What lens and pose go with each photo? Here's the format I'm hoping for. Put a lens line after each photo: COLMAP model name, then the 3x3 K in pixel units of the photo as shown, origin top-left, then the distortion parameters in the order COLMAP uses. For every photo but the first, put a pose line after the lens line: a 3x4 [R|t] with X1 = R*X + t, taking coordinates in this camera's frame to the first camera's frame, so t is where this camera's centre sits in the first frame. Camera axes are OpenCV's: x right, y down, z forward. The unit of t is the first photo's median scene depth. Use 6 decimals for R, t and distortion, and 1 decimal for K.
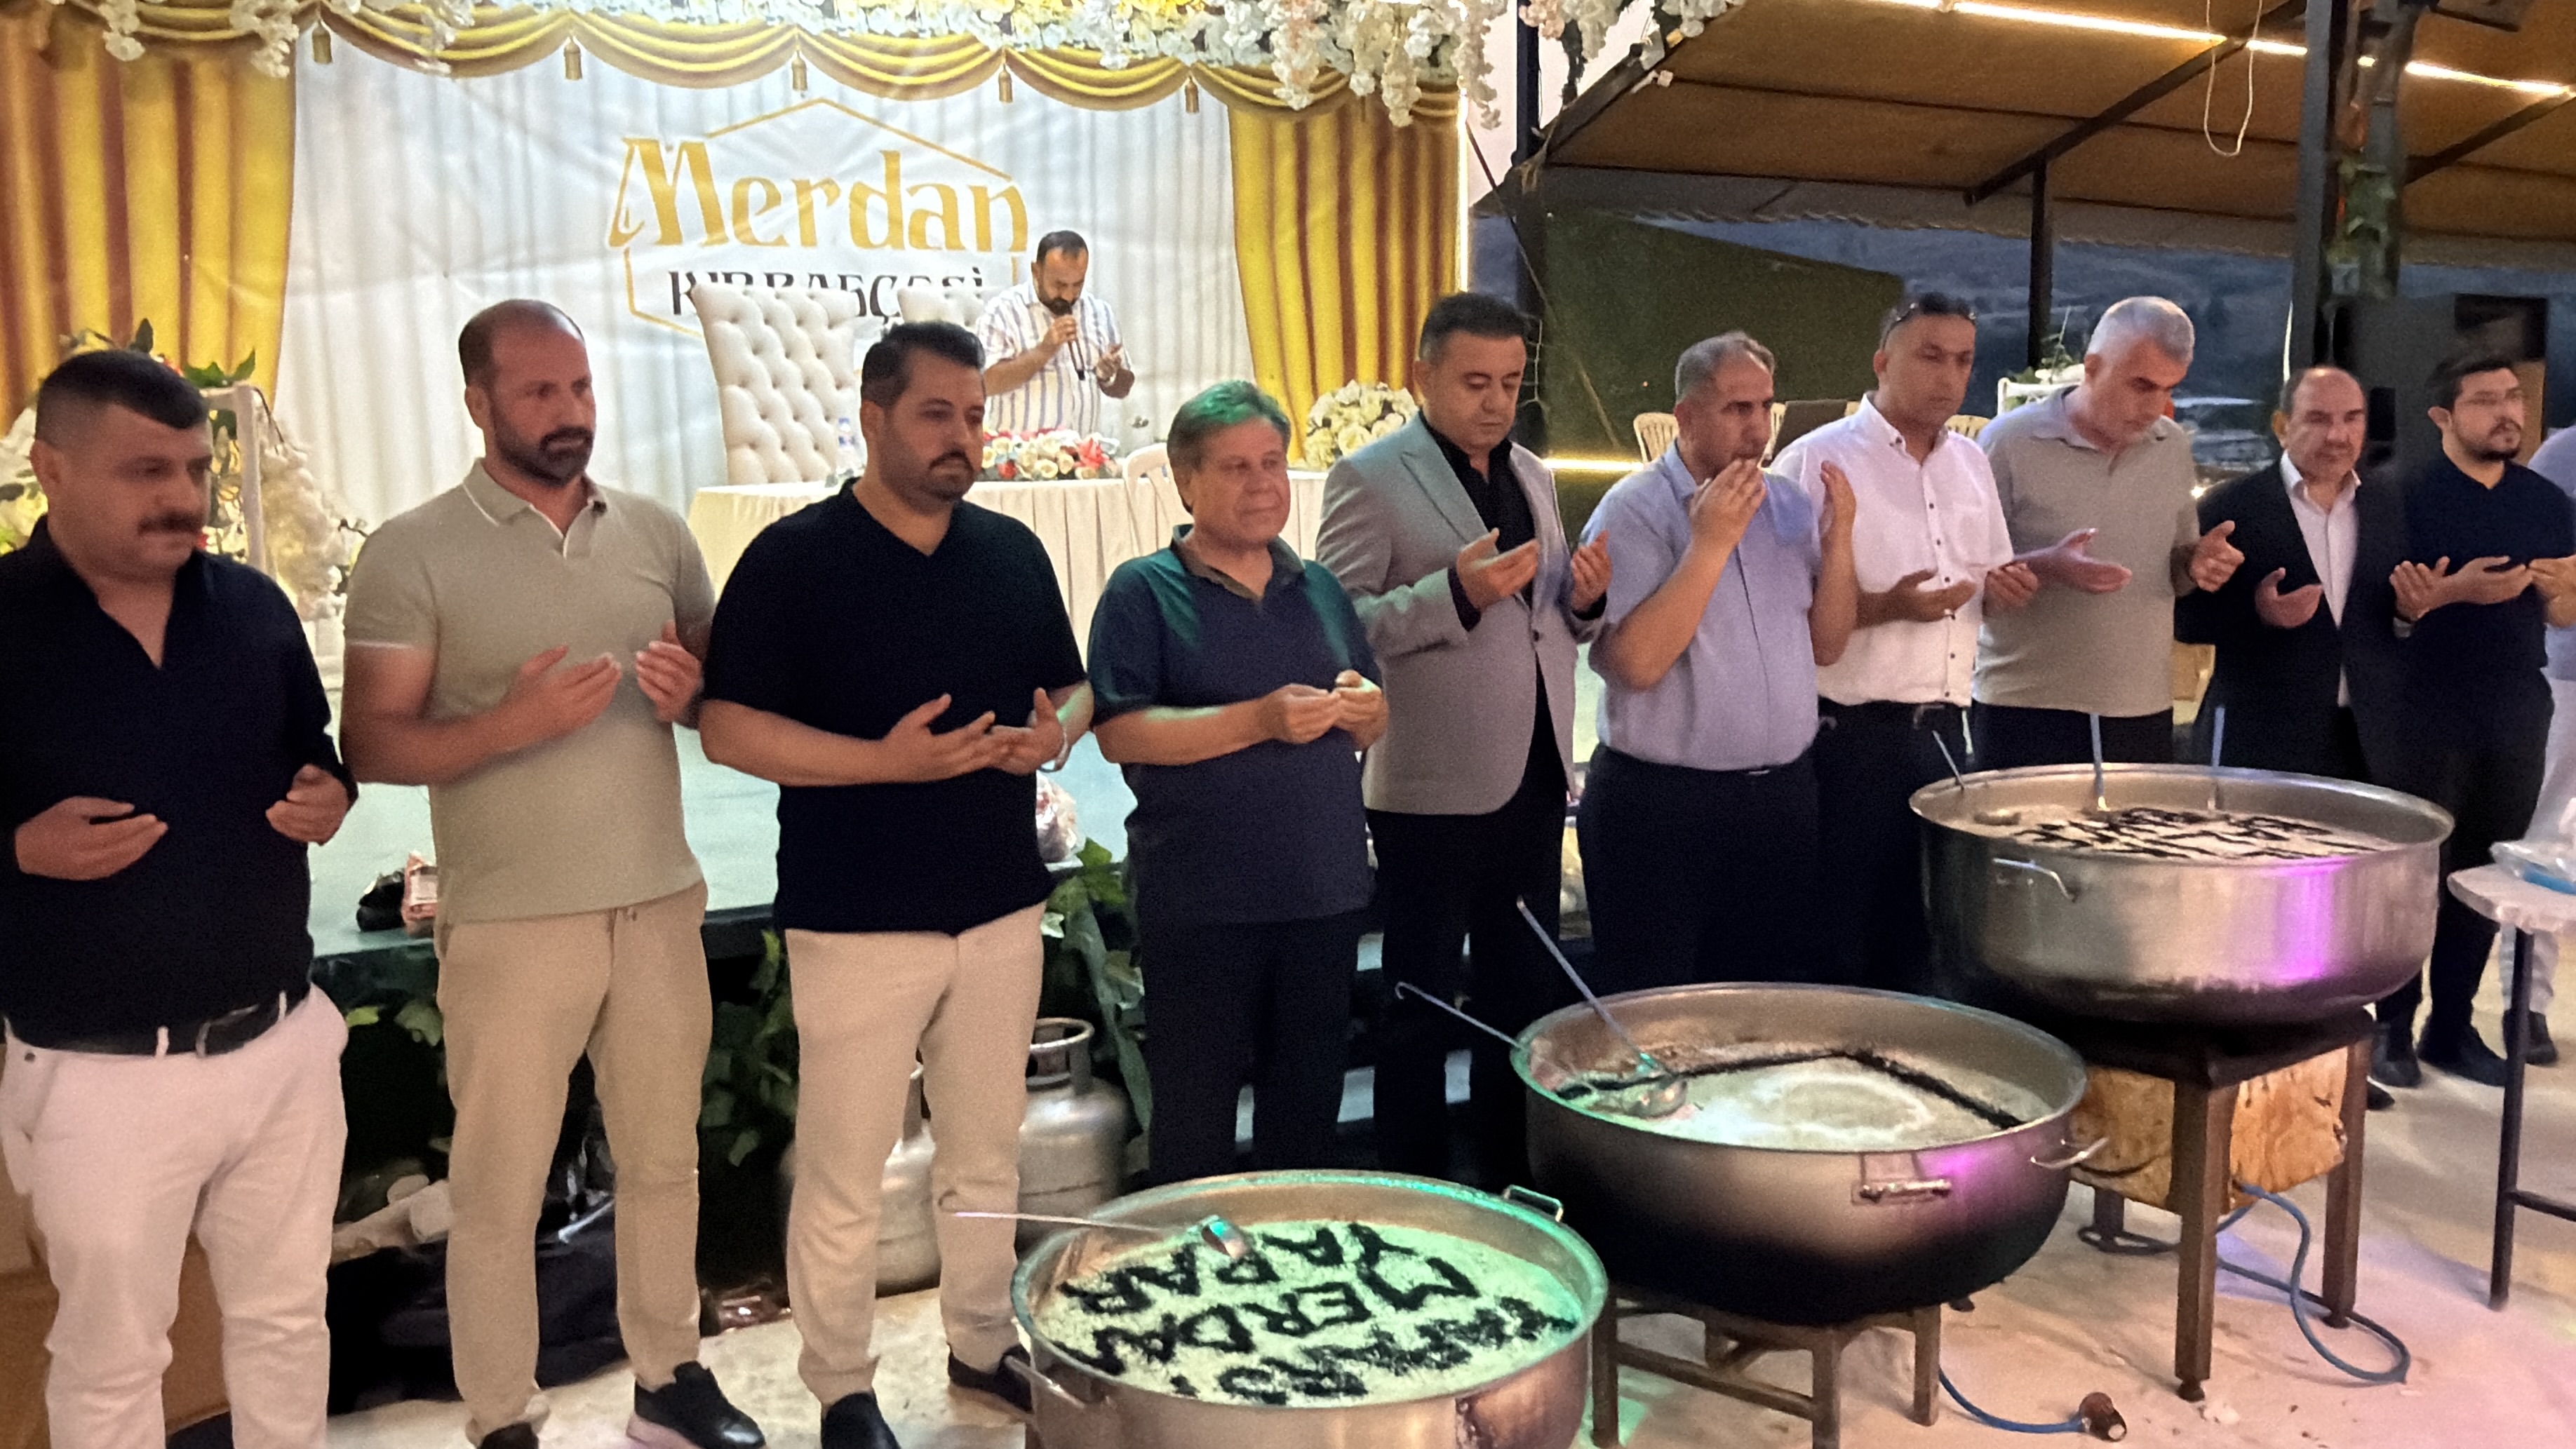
lens RADIAL K [[2067.1, 0, 1332.3], [0, 2067.1, 678.5], [0, 0, 1]] dist [0.007021, 0.010922]
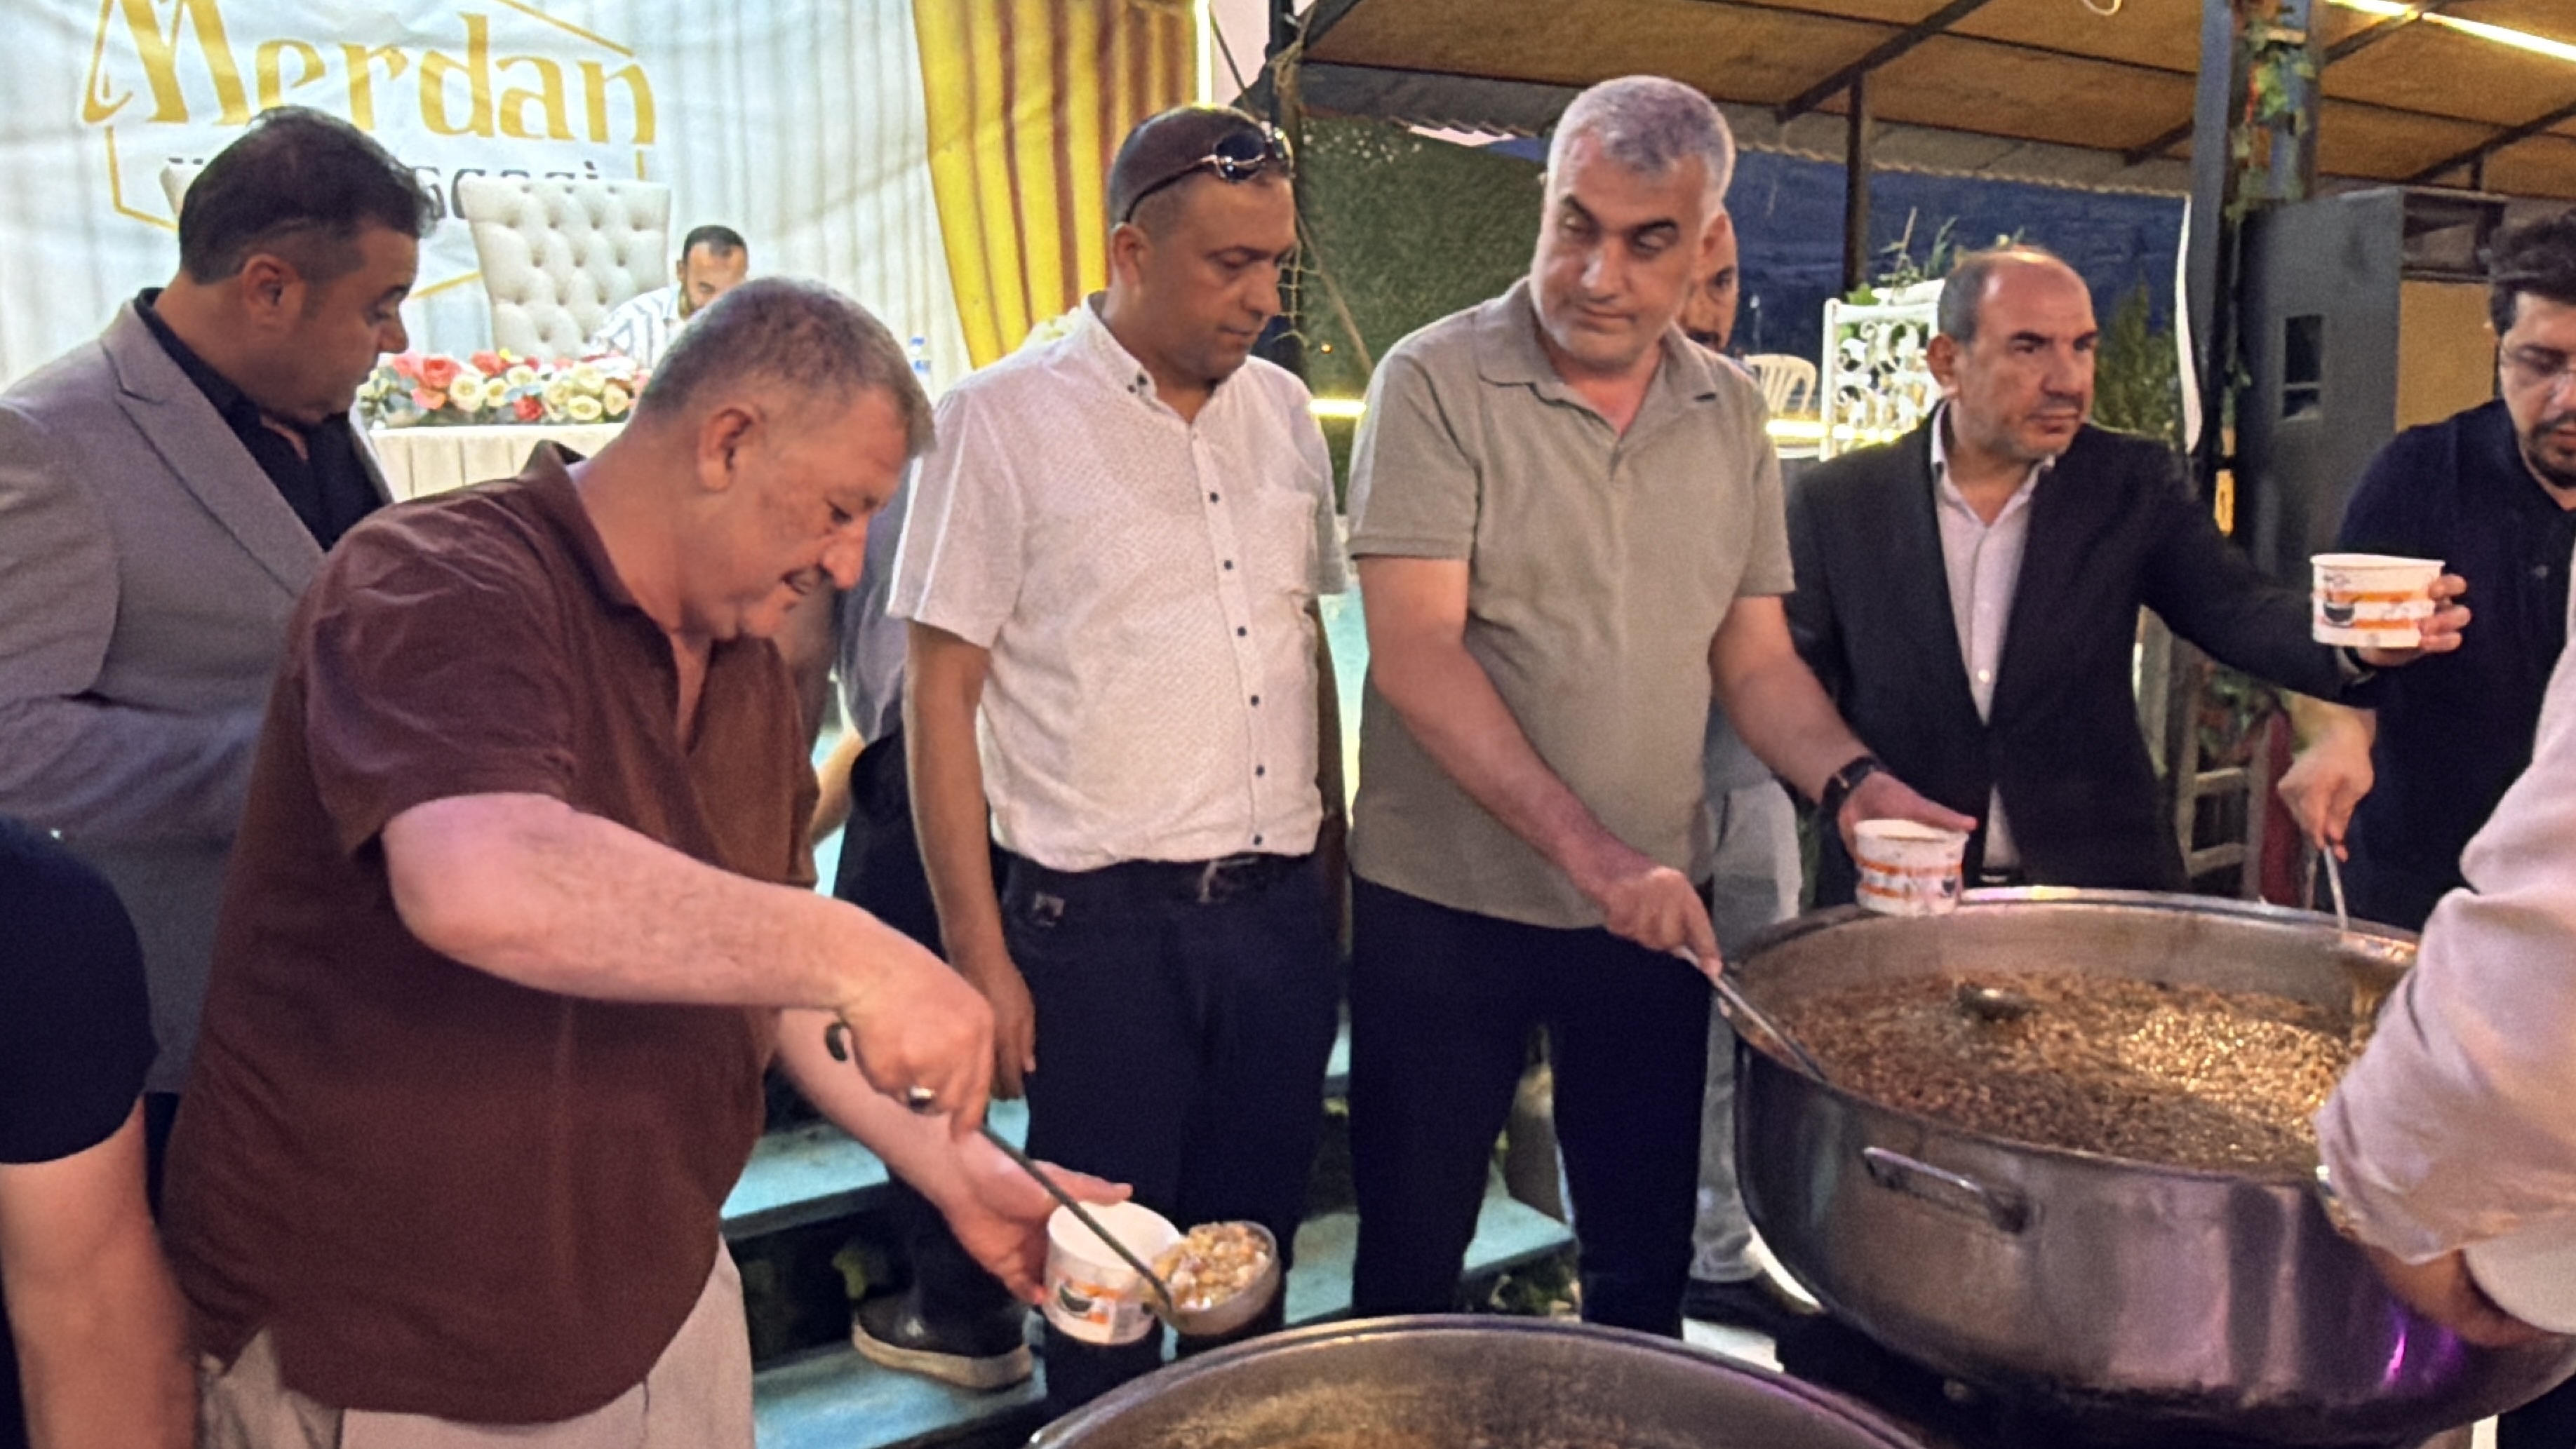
lens RADIAL K [[1983.1, 0, 1294.0], [0, 1983.1, 673.0], [0, 0, 1]] dist [-0.004921, 0.016628]
pose [[0.997929, -0.004614, 0.064157, 0.054756], [0.002745, 0.999570, 0.029194, -0.019652], [-0.064264, -0.028957, 0.997513, 0.199724]]
